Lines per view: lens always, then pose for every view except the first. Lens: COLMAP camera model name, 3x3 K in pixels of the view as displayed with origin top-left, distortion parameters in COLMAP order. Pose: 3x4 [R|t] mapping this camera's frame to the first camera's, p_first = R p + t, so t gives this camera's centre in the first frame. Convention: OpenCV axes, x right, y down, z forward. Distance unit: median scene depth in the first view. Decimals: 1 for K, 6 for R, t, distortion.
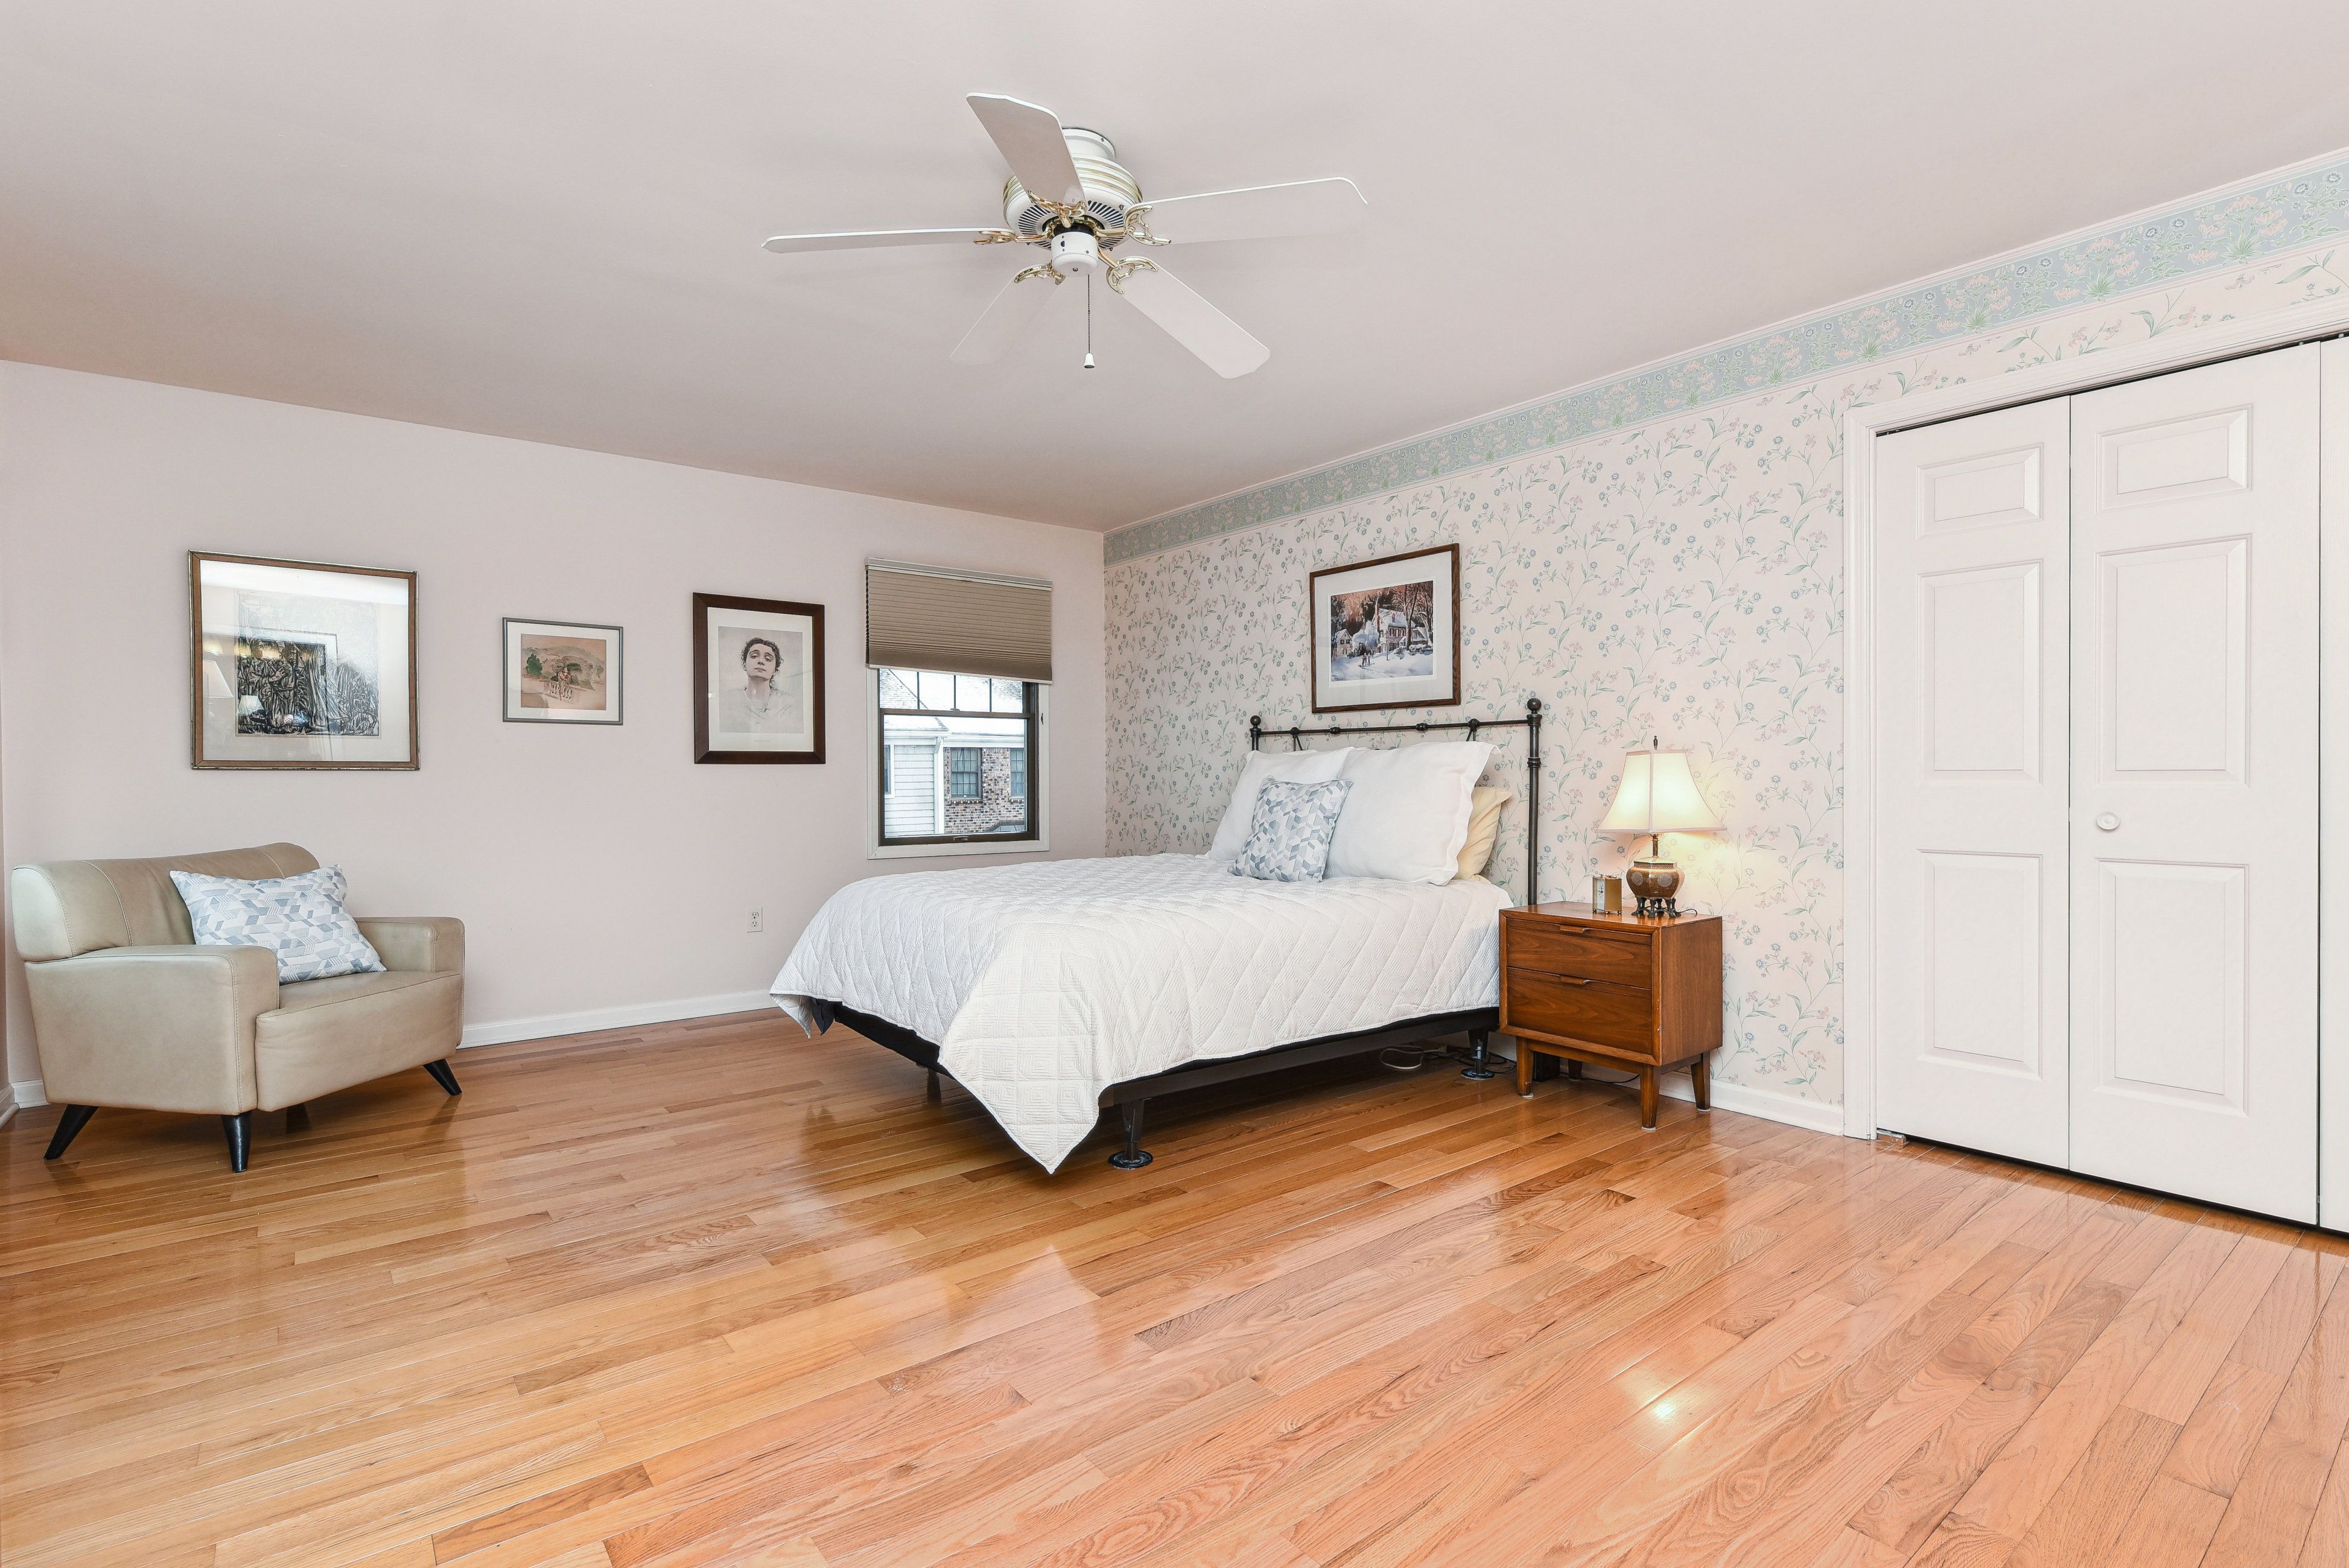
lens RADIAL K [[1120.9, 0, 1168.6], [0, 1120.9, 784.7], [0, 0, 1]] dist [-0.002609, -0.000062]
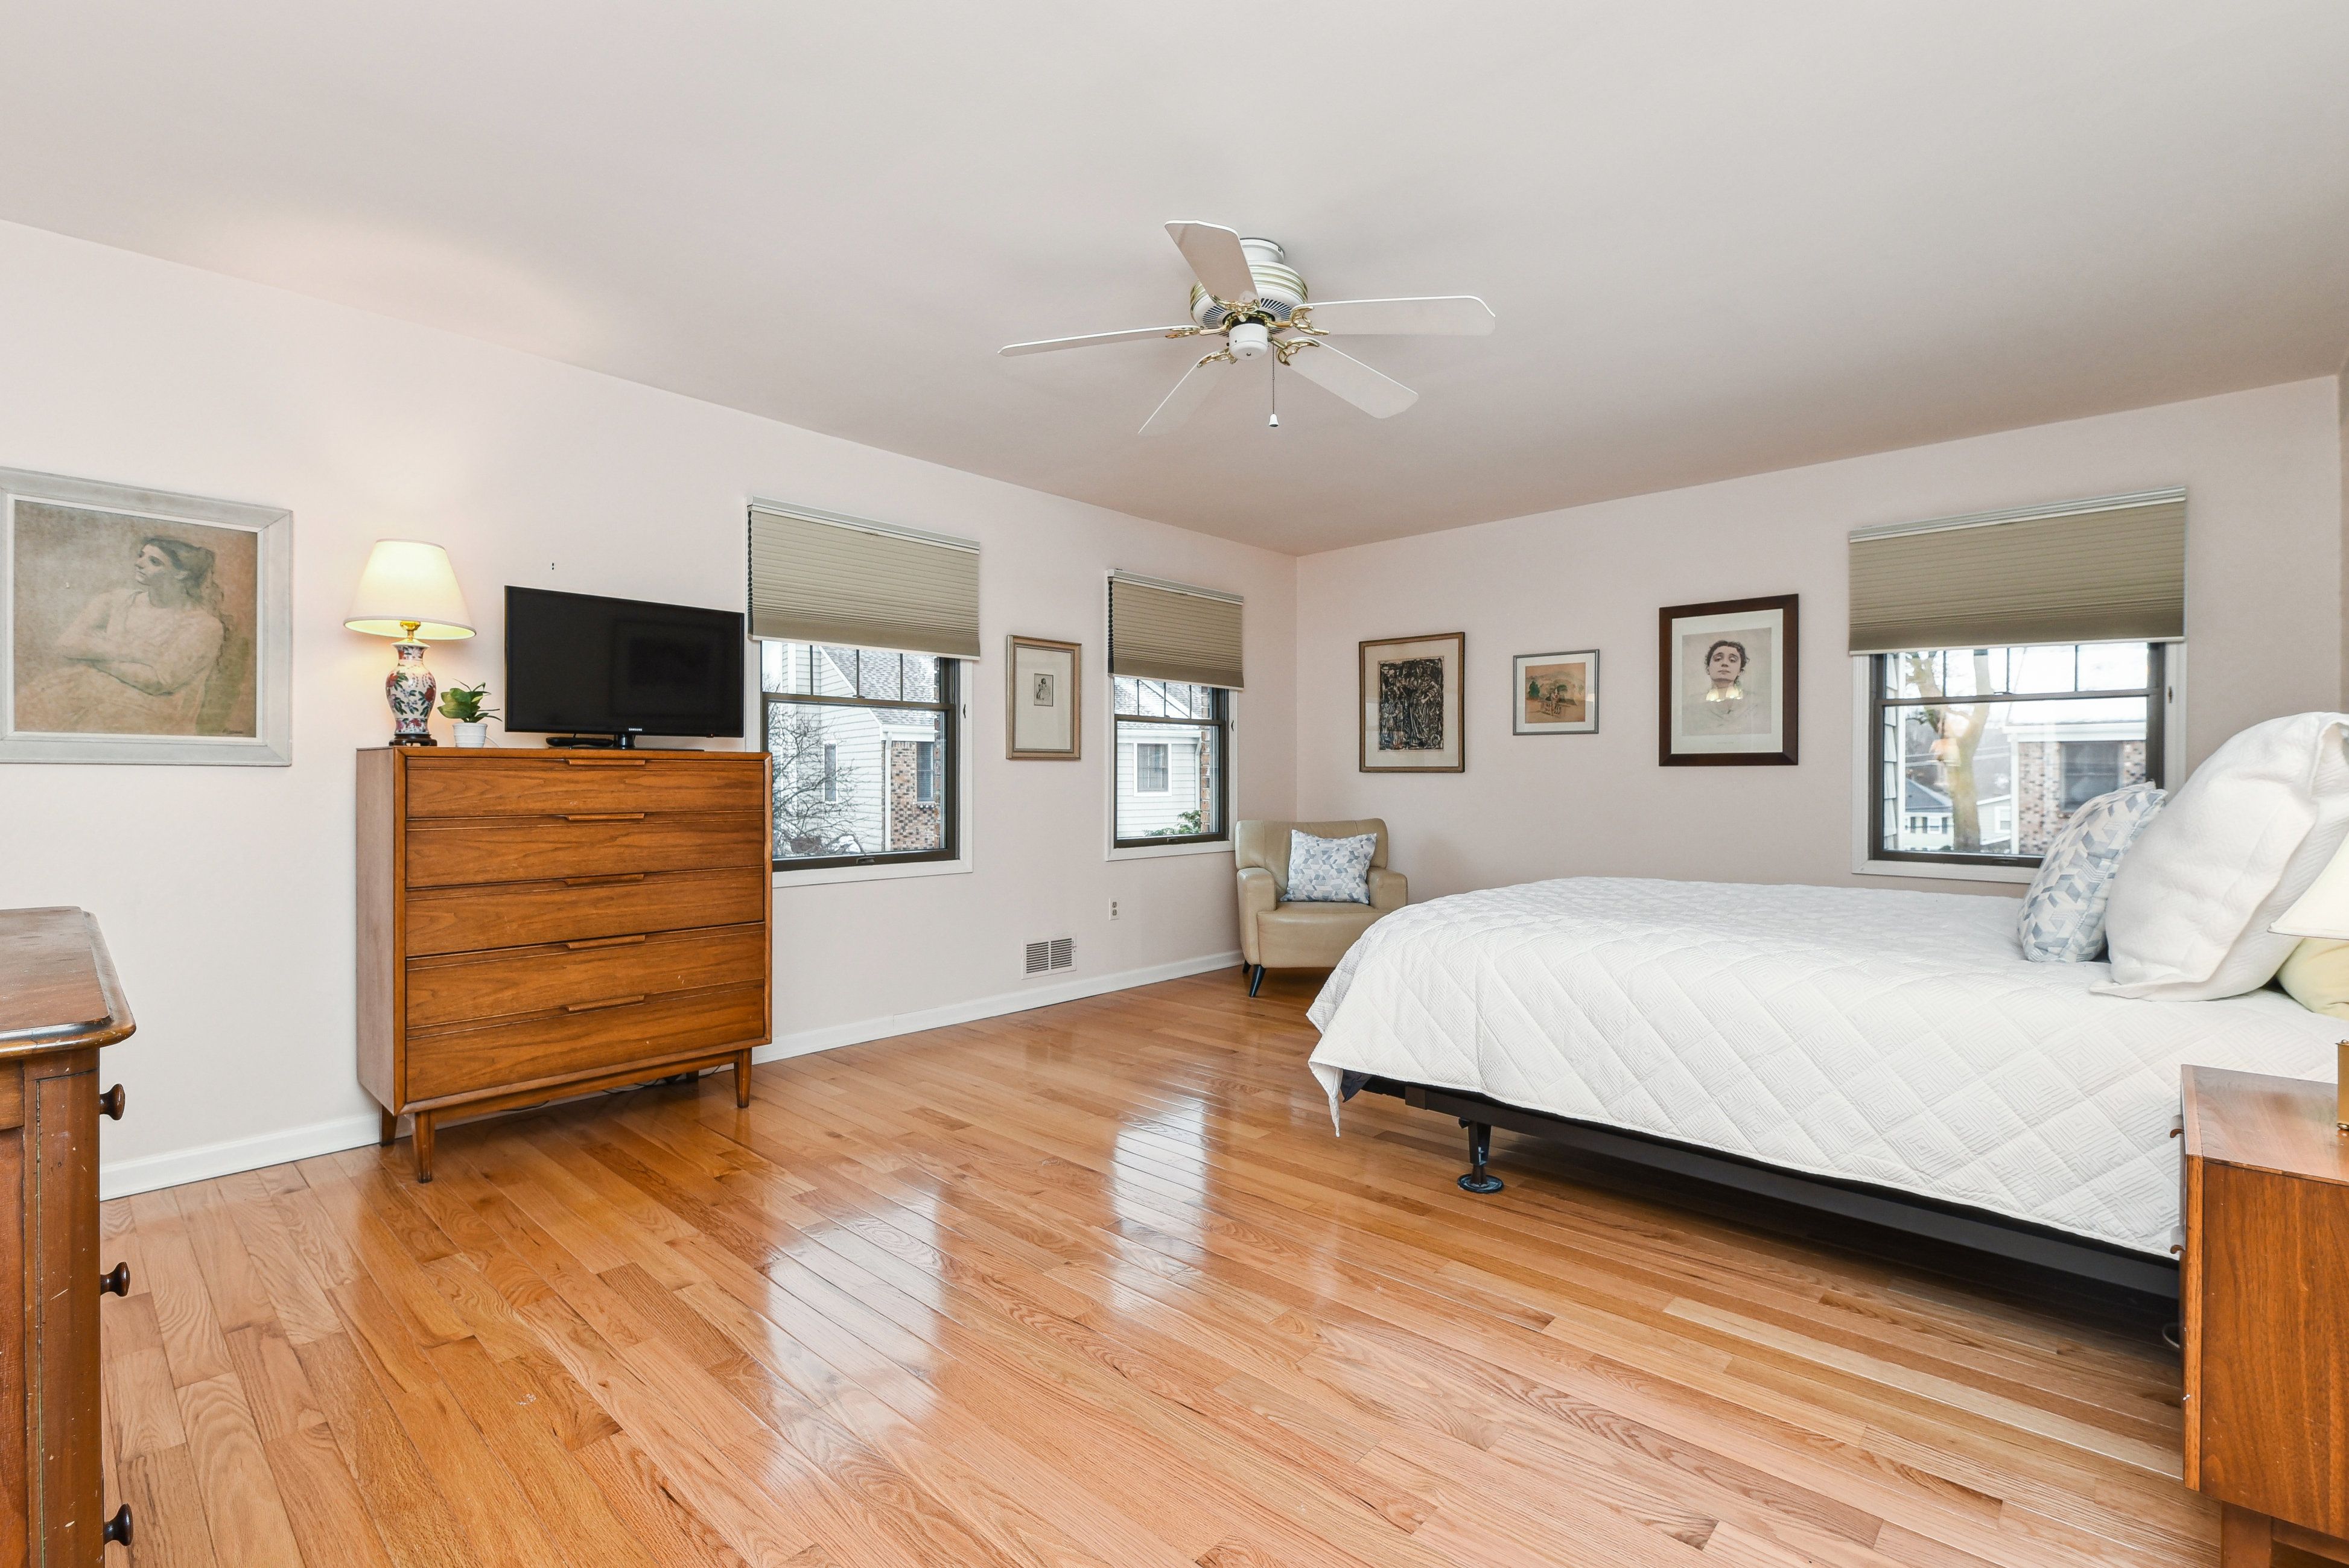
lens RADIAL K [[1053.1, 0, 1167.2], [0, 1053.1, 777.3], [0, 0, 1]] dist [-0.004795, -0.000063]
pose [[0.155796, 0.006642, -0.987767, 0.507191], [-0.009236, 0.999943, 0.005267, -0.008850], [0.987746, 0.008302, 0.155849, 0.372835]]
